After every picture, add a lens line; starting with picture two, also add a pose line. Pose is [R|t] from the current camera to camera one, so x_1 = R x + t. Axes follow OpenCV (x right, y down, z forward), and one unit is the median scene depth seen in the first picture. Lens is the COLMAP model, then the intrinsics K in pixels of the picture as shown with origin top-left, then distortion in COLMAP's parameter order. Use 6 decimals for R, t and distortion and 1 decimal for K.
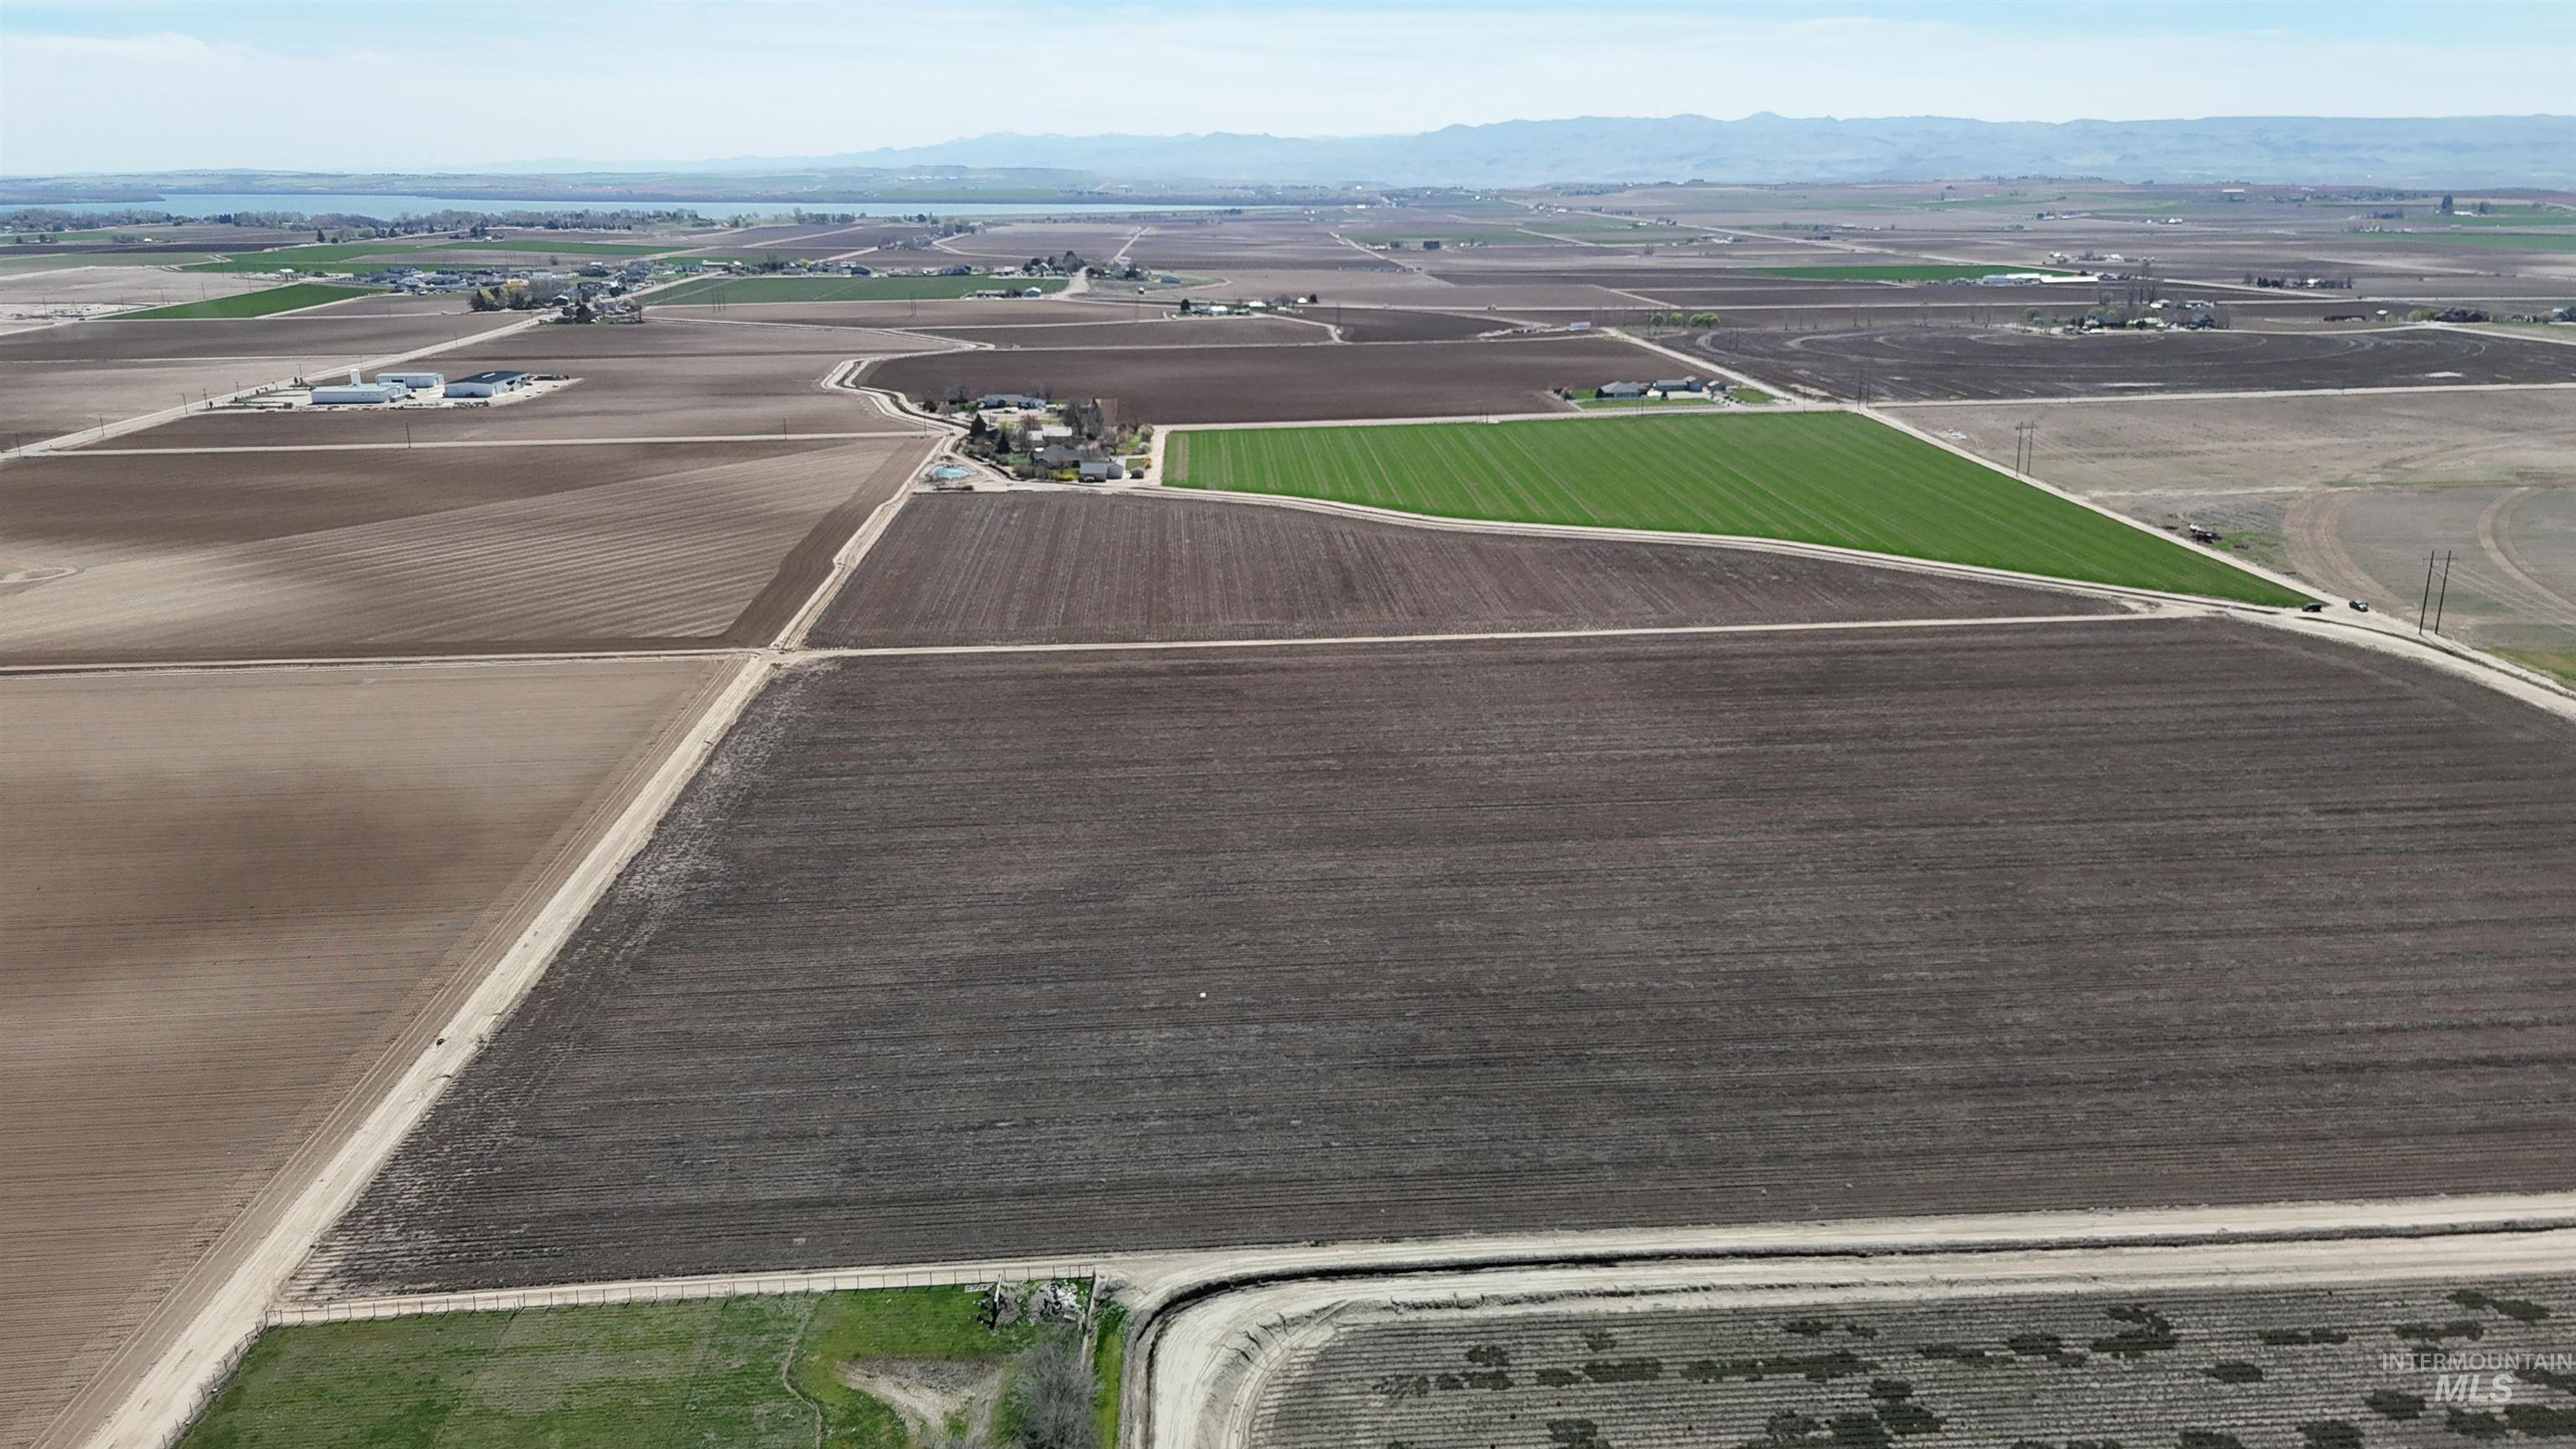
lens RADIAL K [[1892.9, 0, 1291.7], [0, 1892.9, 729.1], [0, 0, 1]] dist [0.066855, -0.056345]
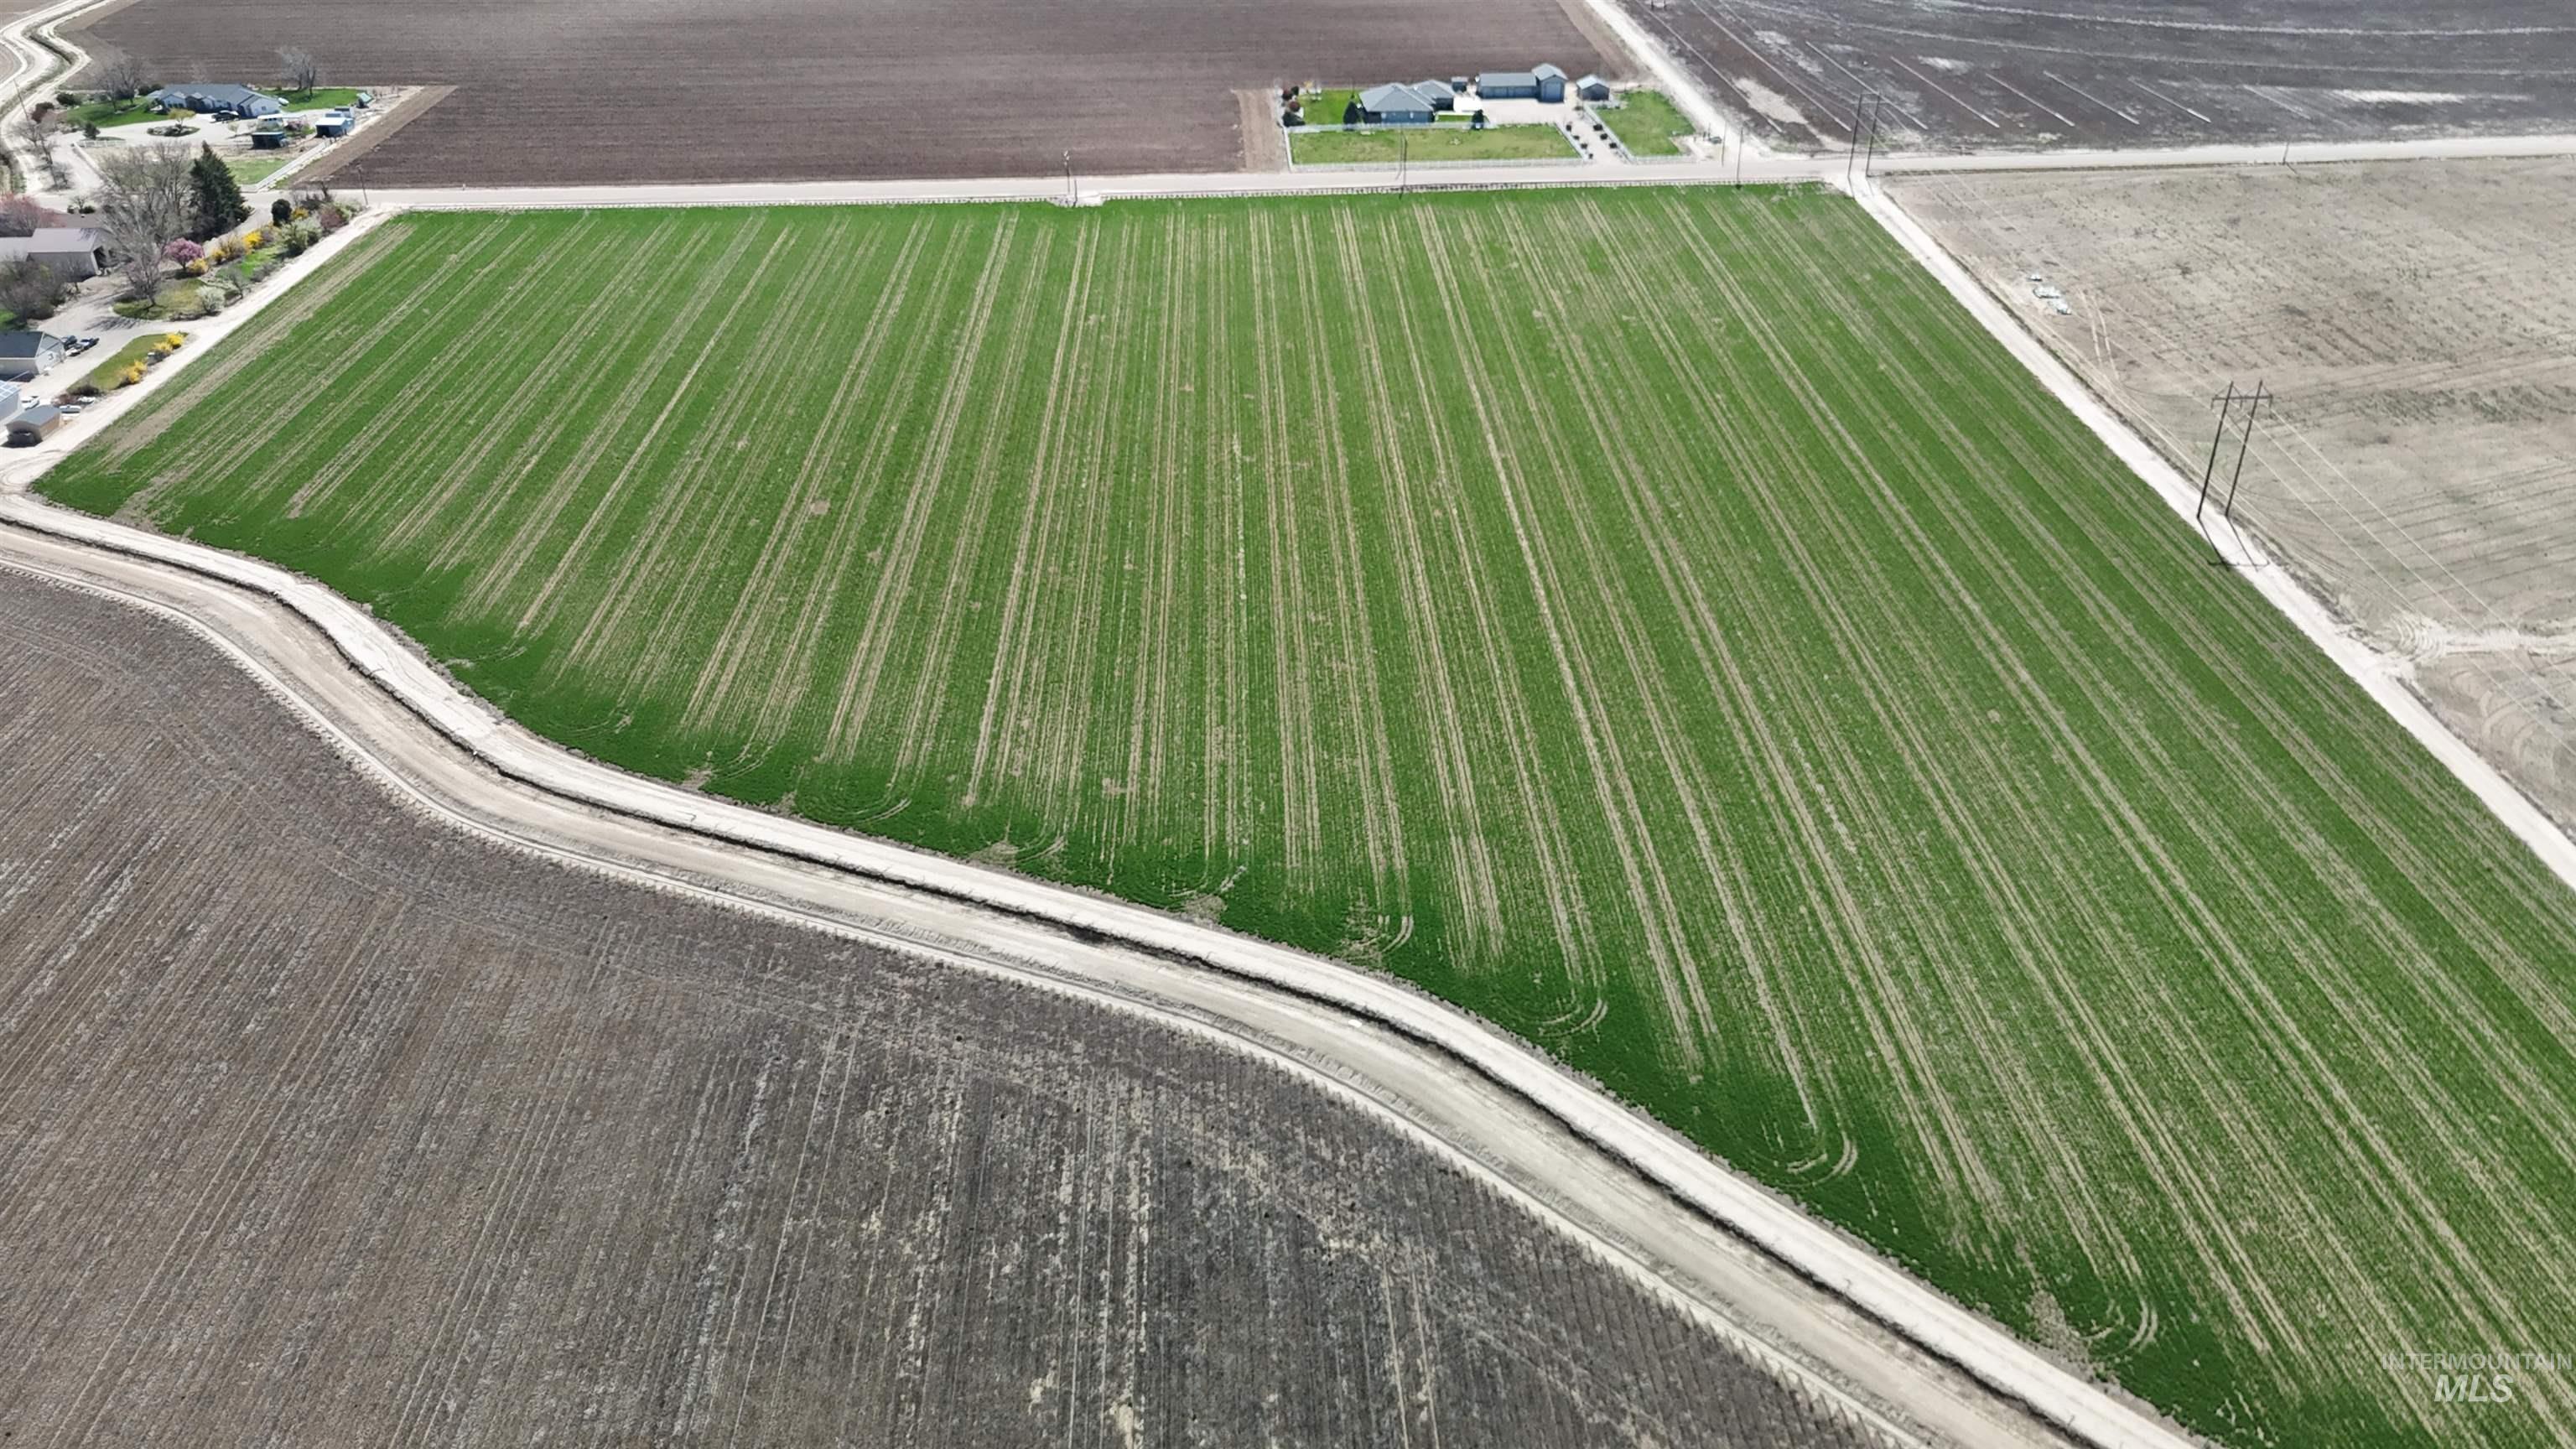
lens RADIAL K [[1892.9, 0, 1291.7], [0, 1892.9, 729.1], [0, 0, 1]] dist [0.066855, -0.056345]
pose [[0.999881, 0.013992, -0.006476, 0.312314], [-0.012042, 0.971022, 0.238686, -0.284044], [0.009628, -0.238579, 0.971075, 0.959214]]
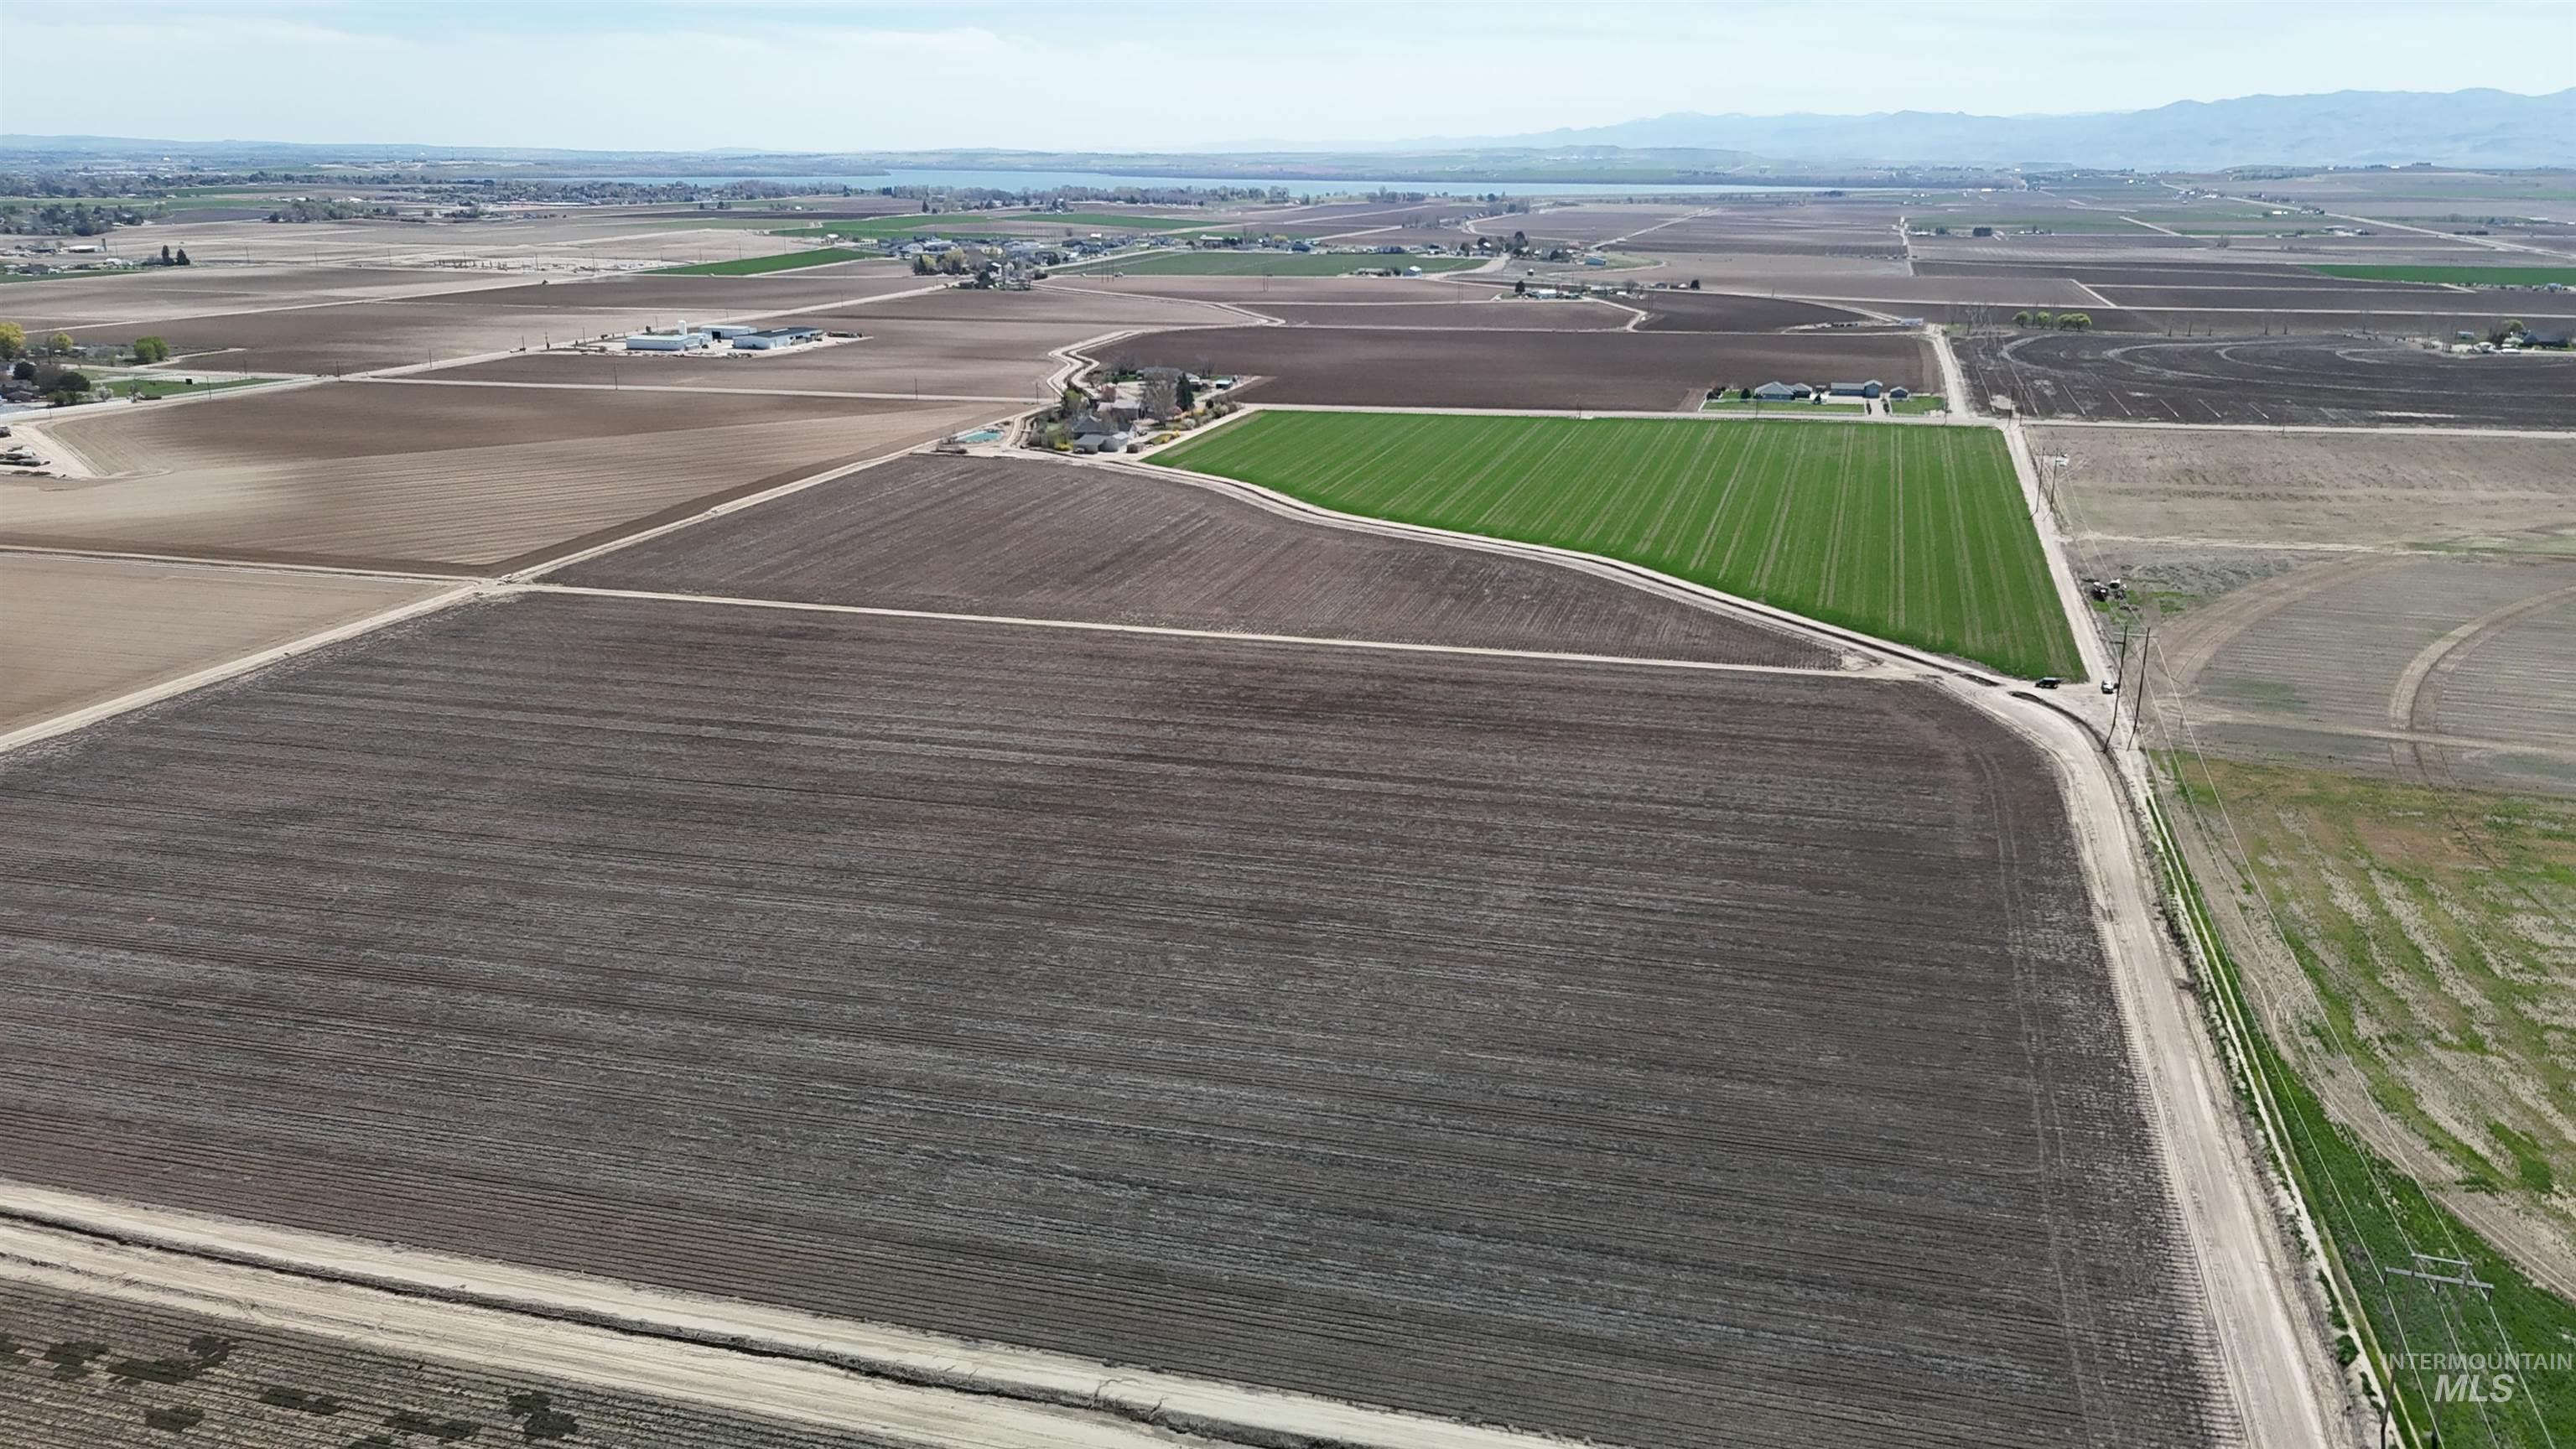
lens RADIAL K [[1892.9, 0, 1291.7], [0, 1892.9, 729.1], [0, 0, 1]] dist [0.066855, -0.056345]
pose [[0.942335, 0.105748, -0.317526, 0.544153], [-0.102765, 0.994361, 0.026179, -0.034881], [0.318504, 0.007961, 0.947888, 0.119554]]
